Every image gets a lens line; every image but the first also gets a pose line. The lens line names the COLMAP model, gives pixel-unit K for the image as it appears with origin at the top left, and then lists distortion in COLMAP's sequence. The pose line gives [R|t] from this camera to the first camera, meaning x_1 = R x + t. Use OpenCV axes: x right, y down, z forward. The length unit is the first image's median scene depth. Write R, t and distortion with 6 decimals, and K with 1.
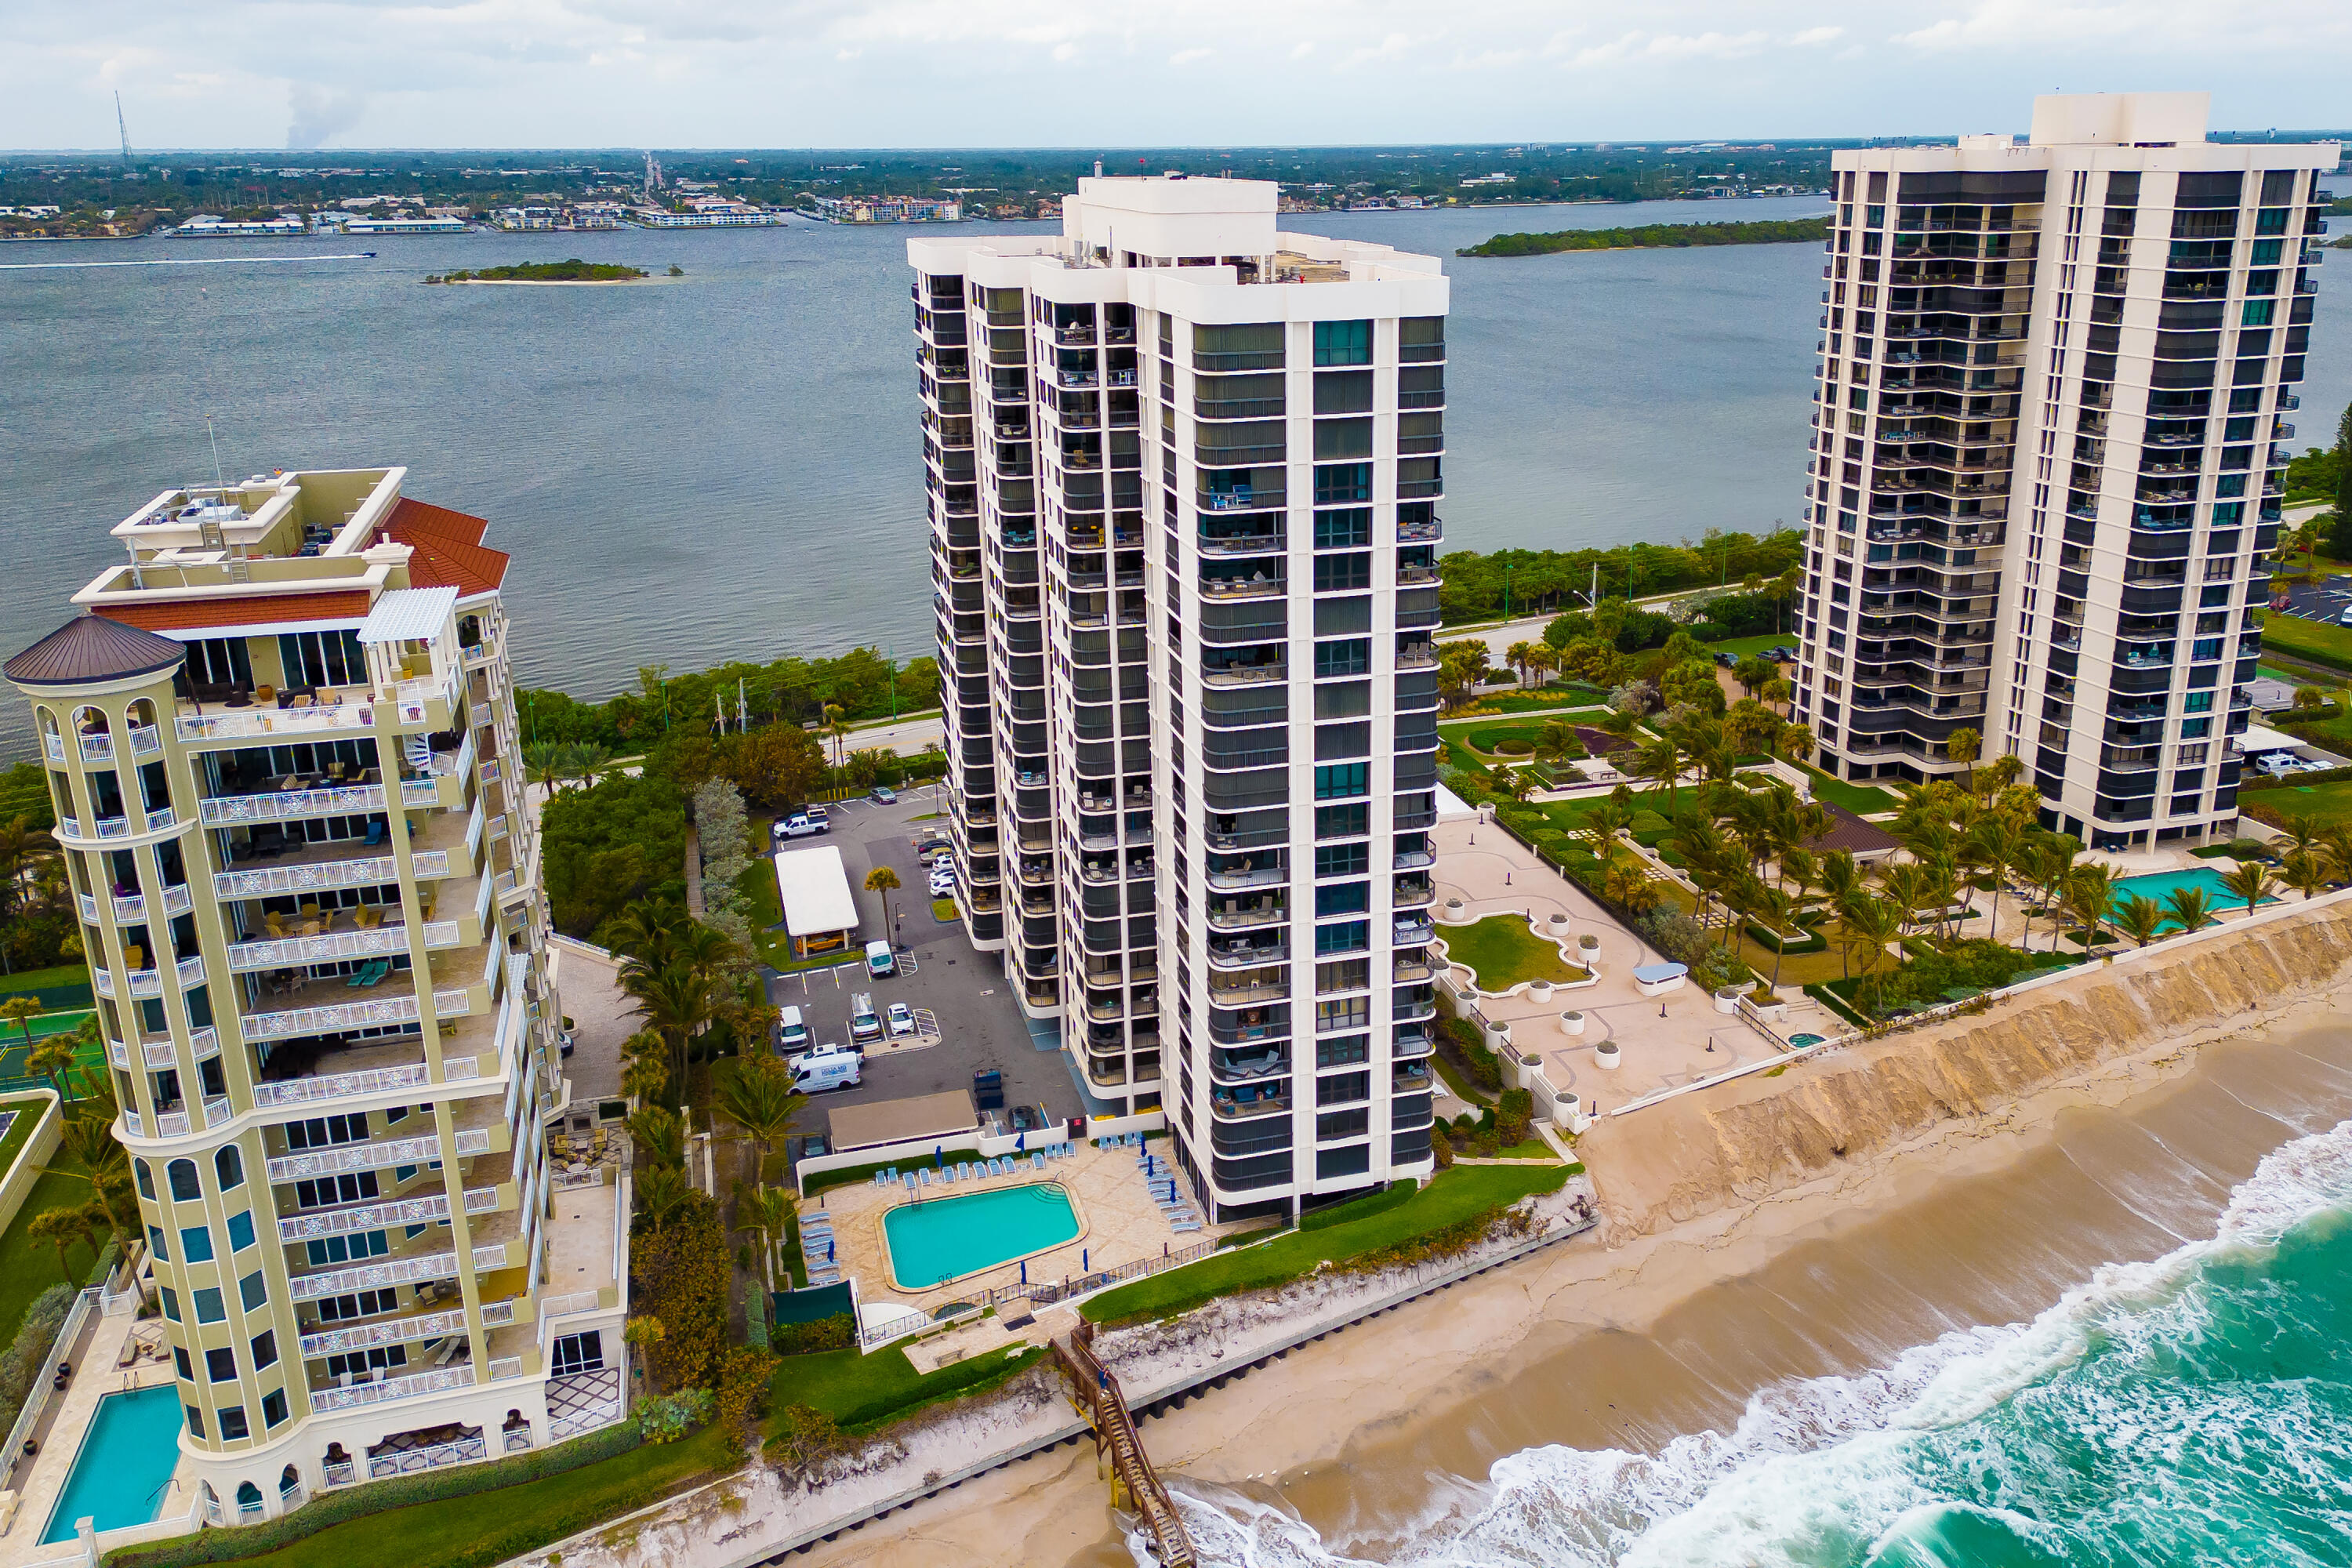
lens RADIAL K [[1931.7, 0, 1275.9], [0, 1931.7, 782.1], [0, 0, 1]] dist [0.066465, -0.055180]
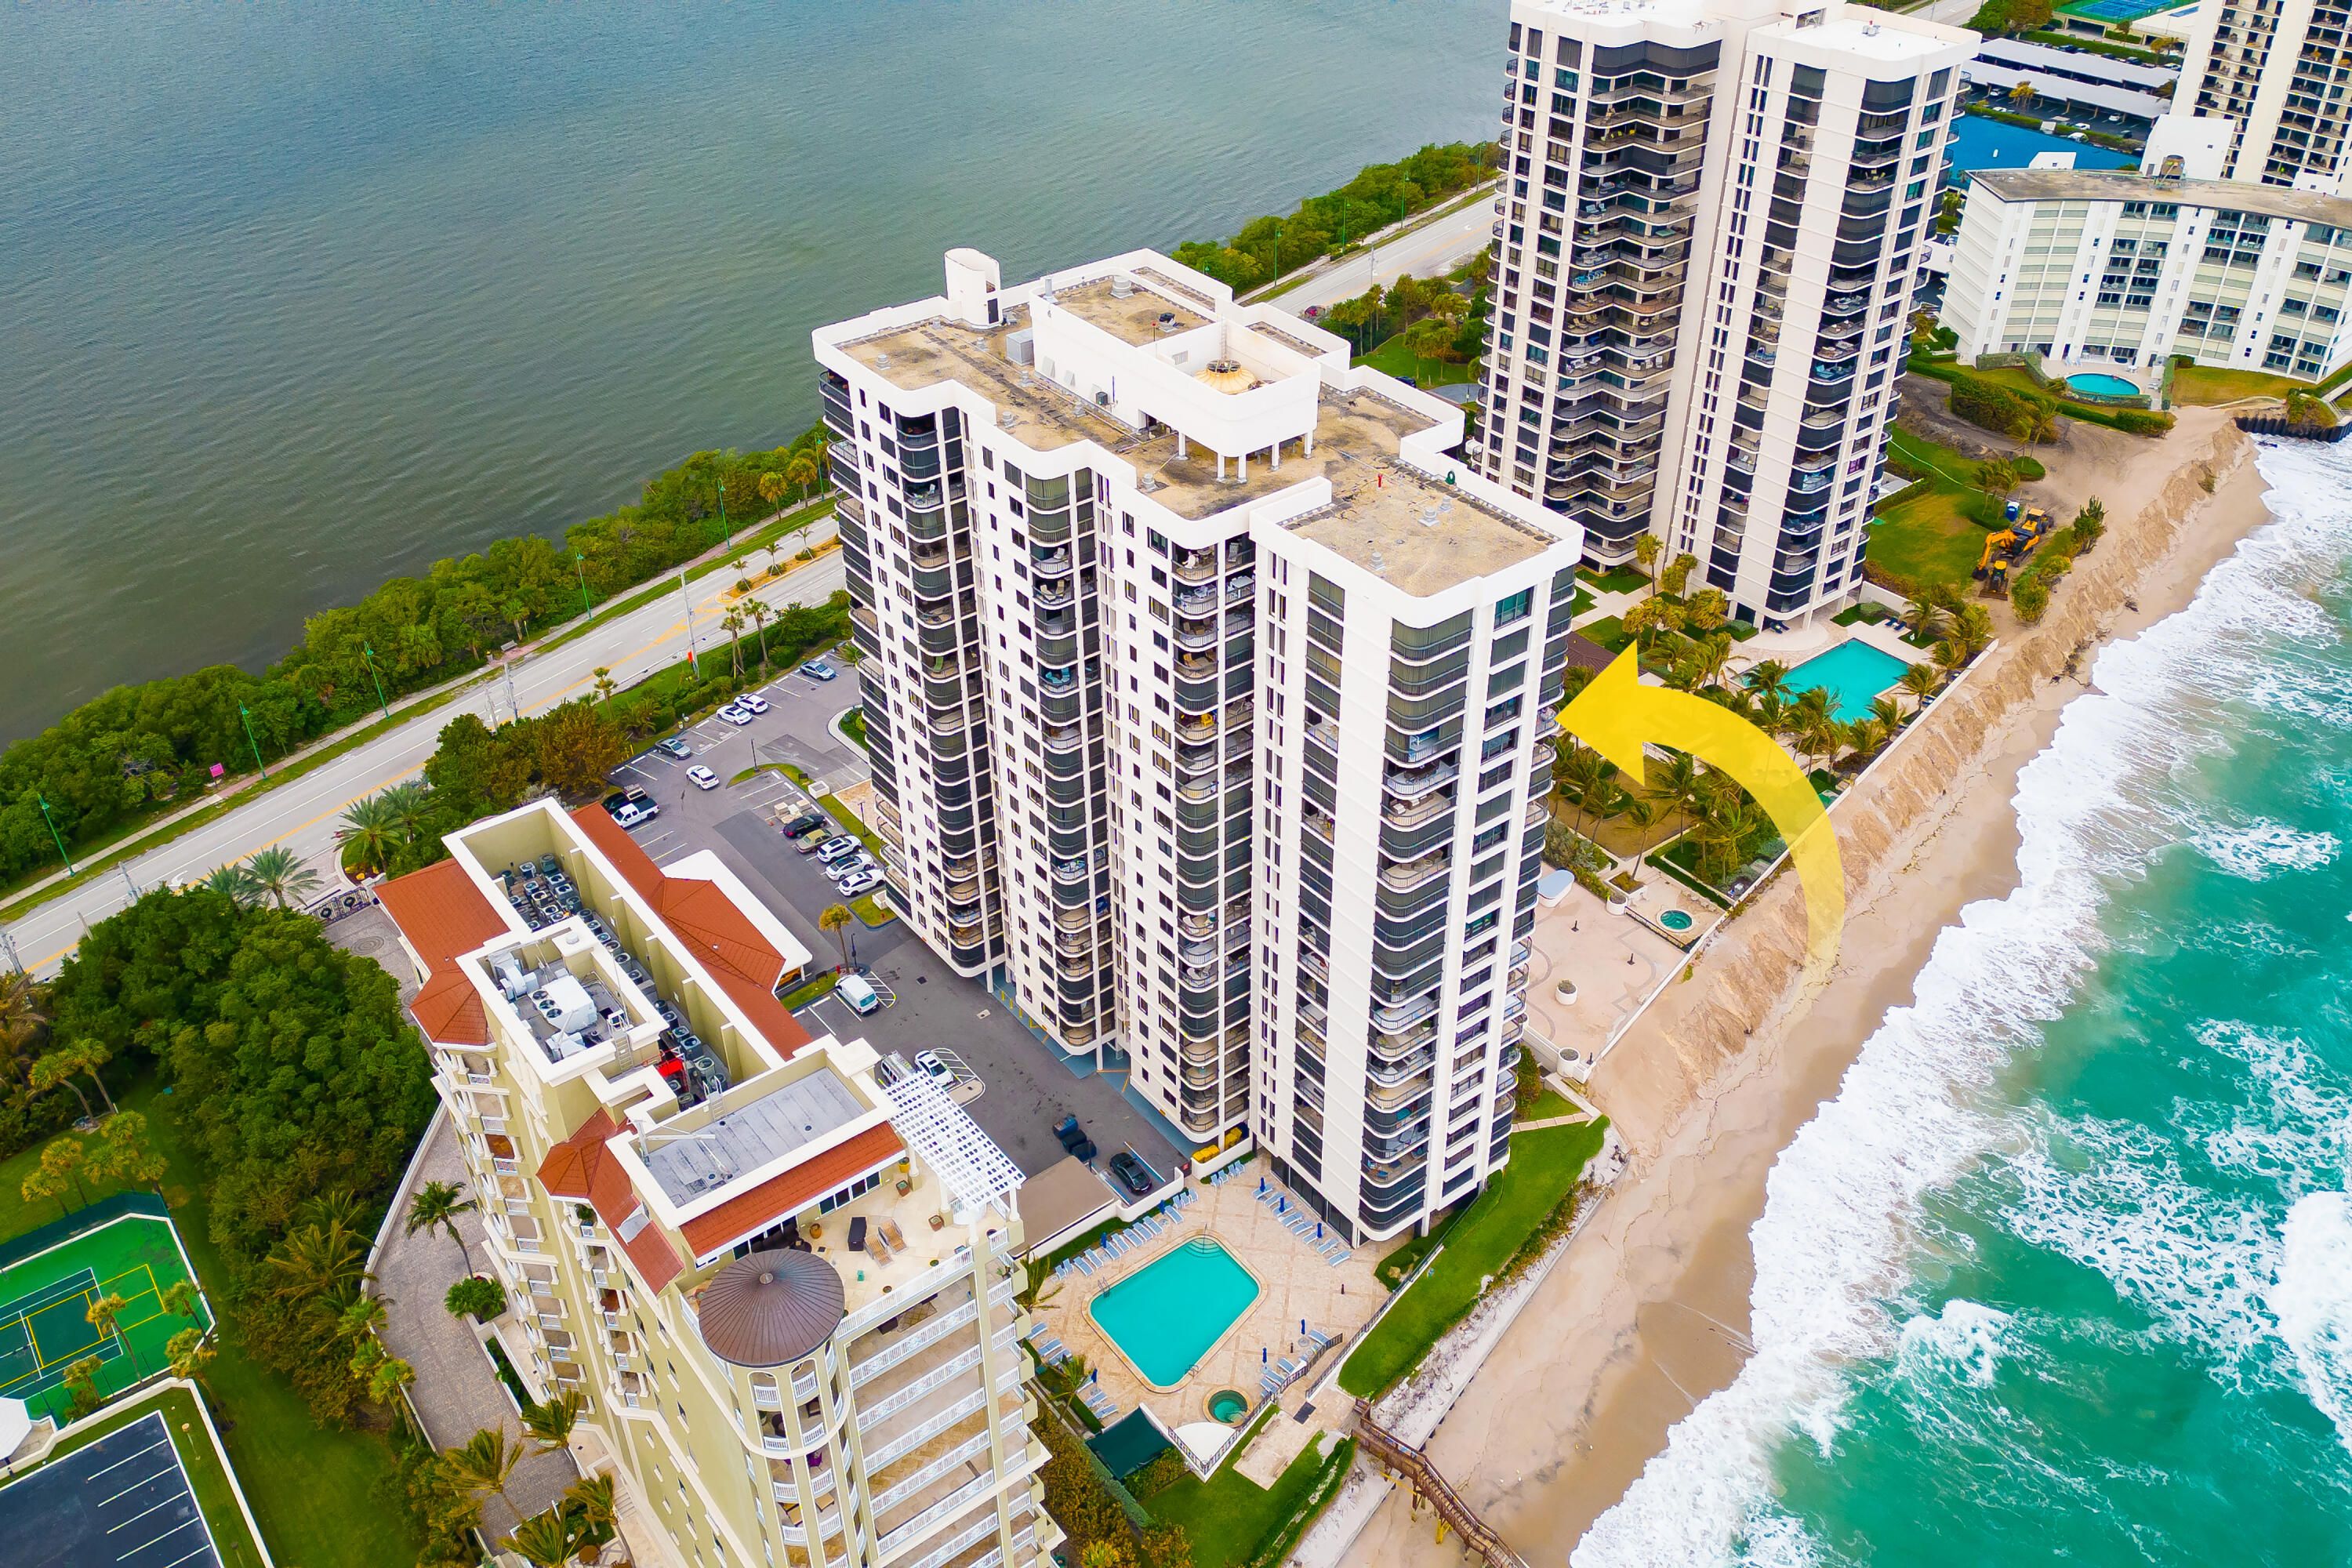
lens RADIAL K [[1929.7, 0, 1179.0], [0, 1929.7, 776.0], [0, 0, 1]] dist [0.087964, -0.095792]
pose [[0.937437, -0.200503, 0.284622, -0.365472], [0.111797, 0.947583, 0.299312, -0.368641], [-0.329716, -0.248766, 0.910715, 0.006449]]
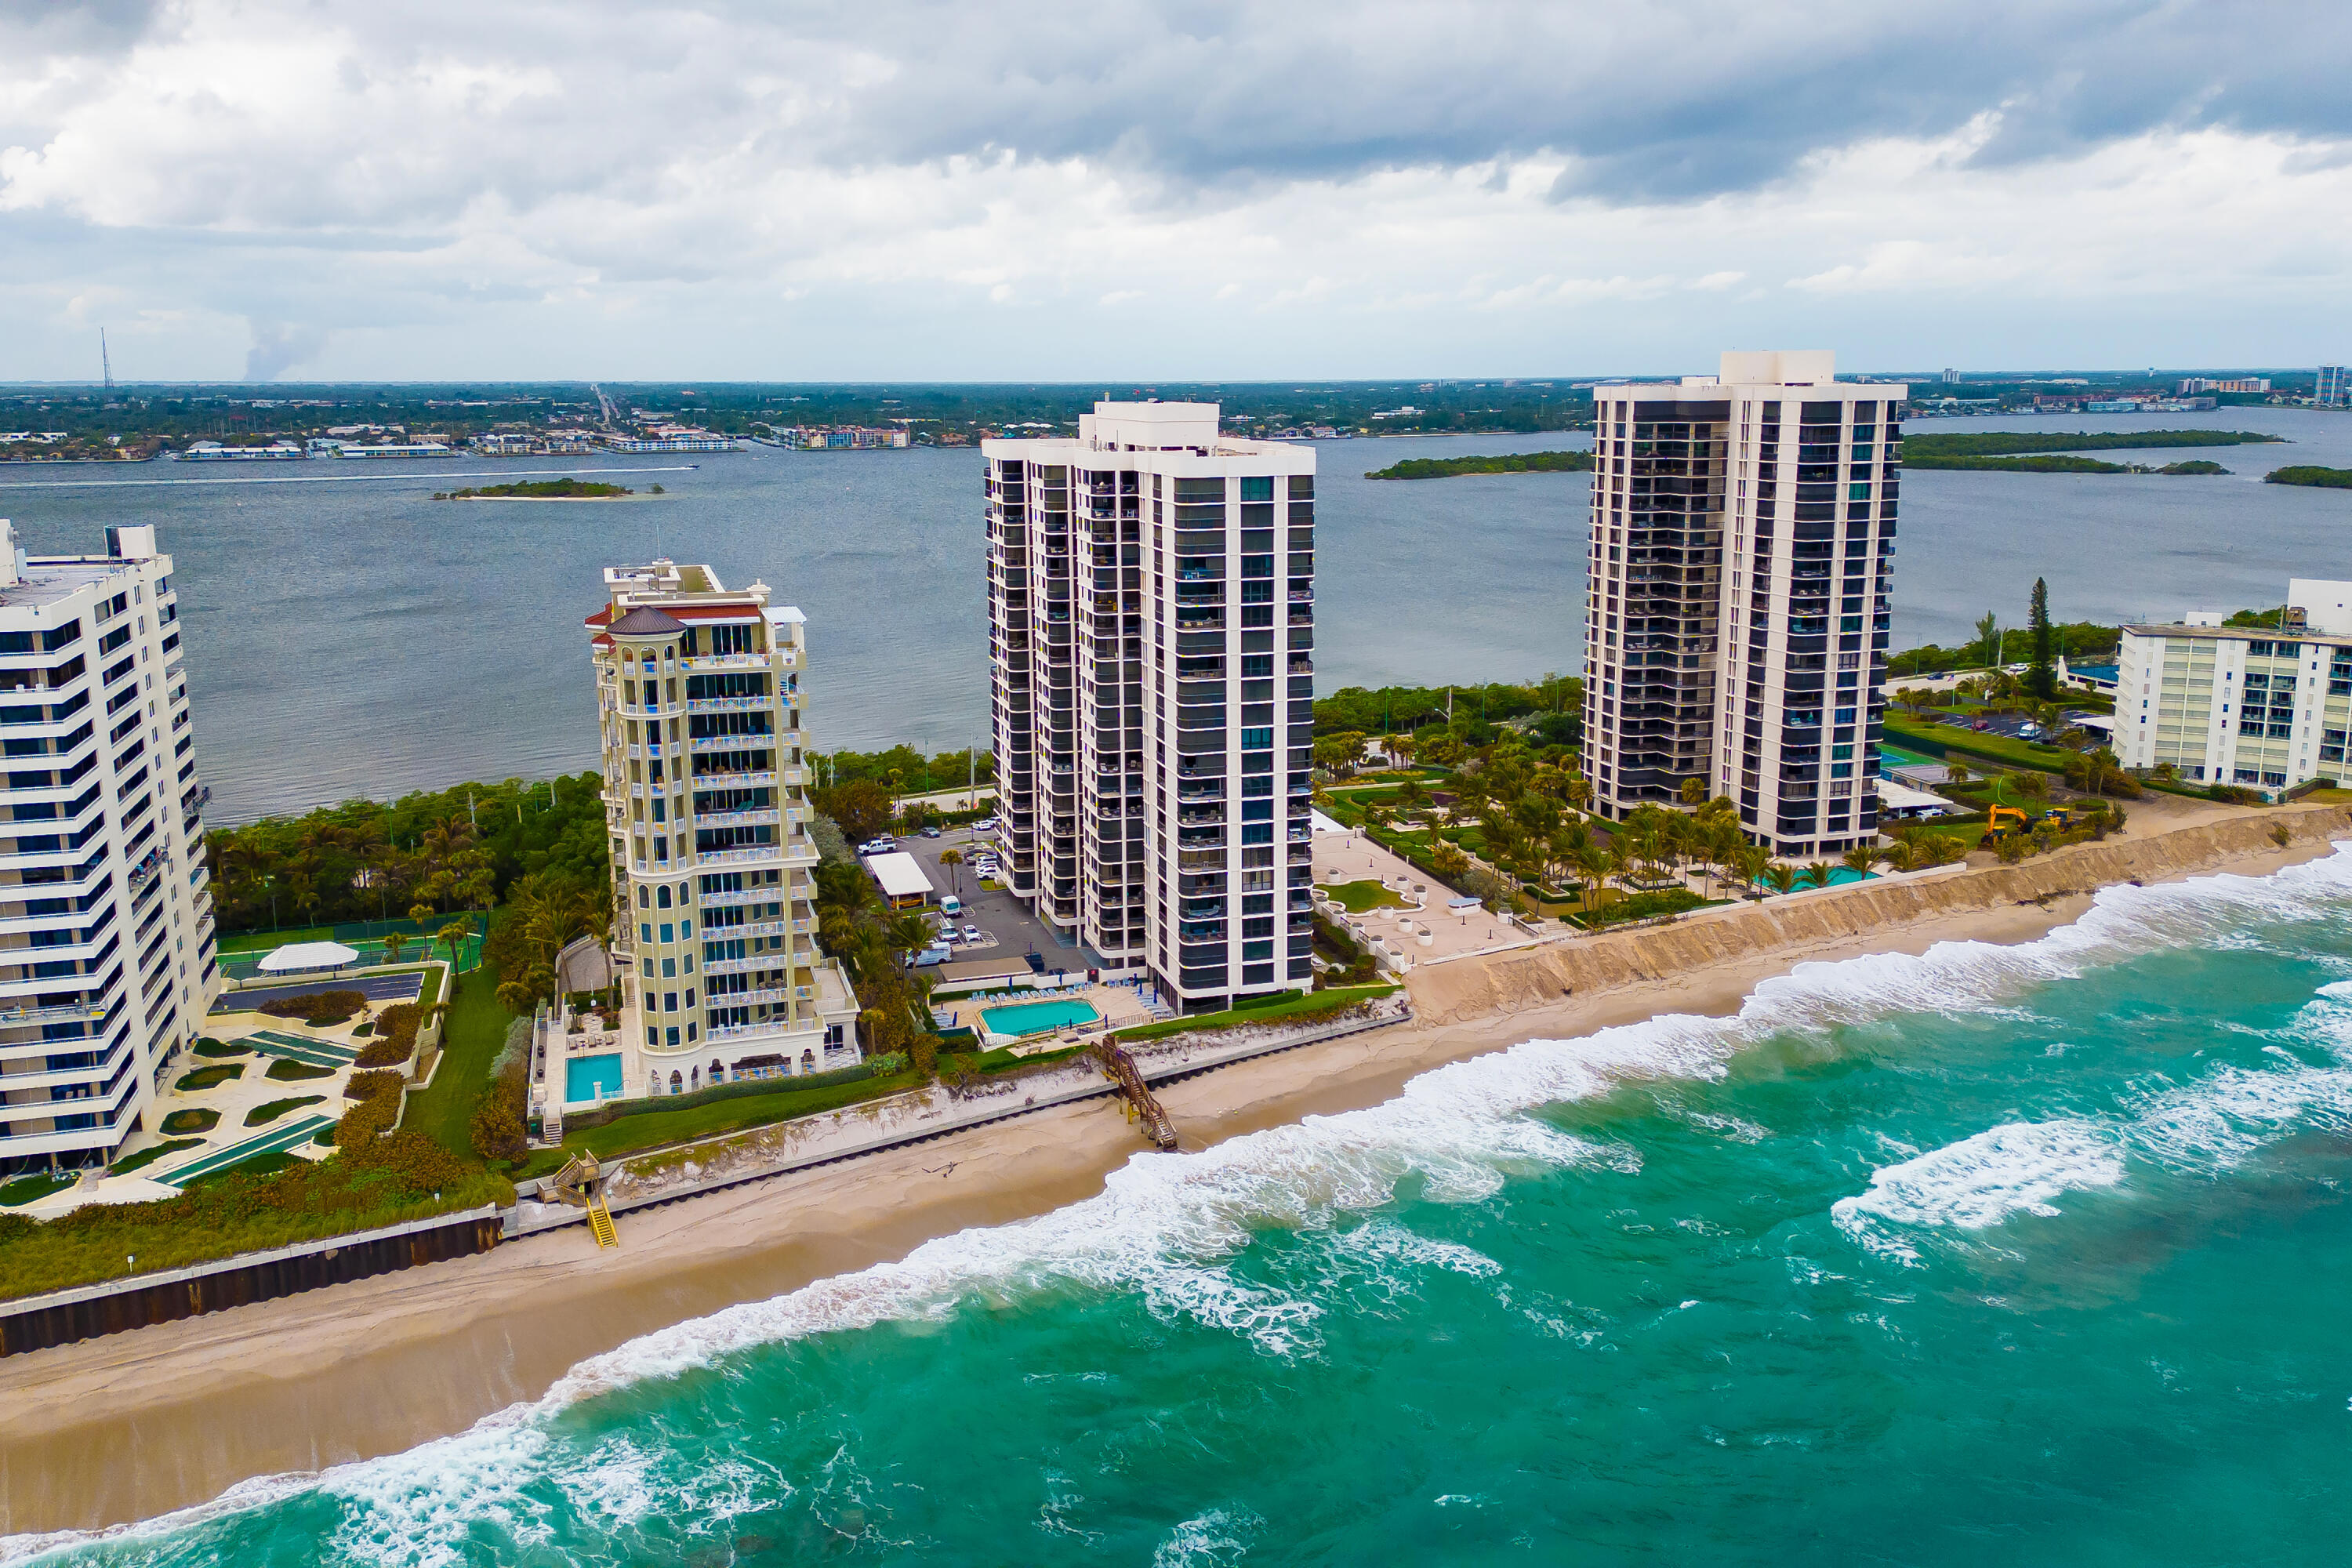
lens RADIAL K [[1917.2, 0, 1200.7], [0, 1917.2, 783.5], [0, 0, 1]] dist [0.111986, -0.171886]
pose [[0.999995, 0.002496, 0.001835, -0.015565], [-0.002279, 0.993930, -0.109987, 0.183593], [-0.002098, 0.109982, 0.993931, -0.566176]]
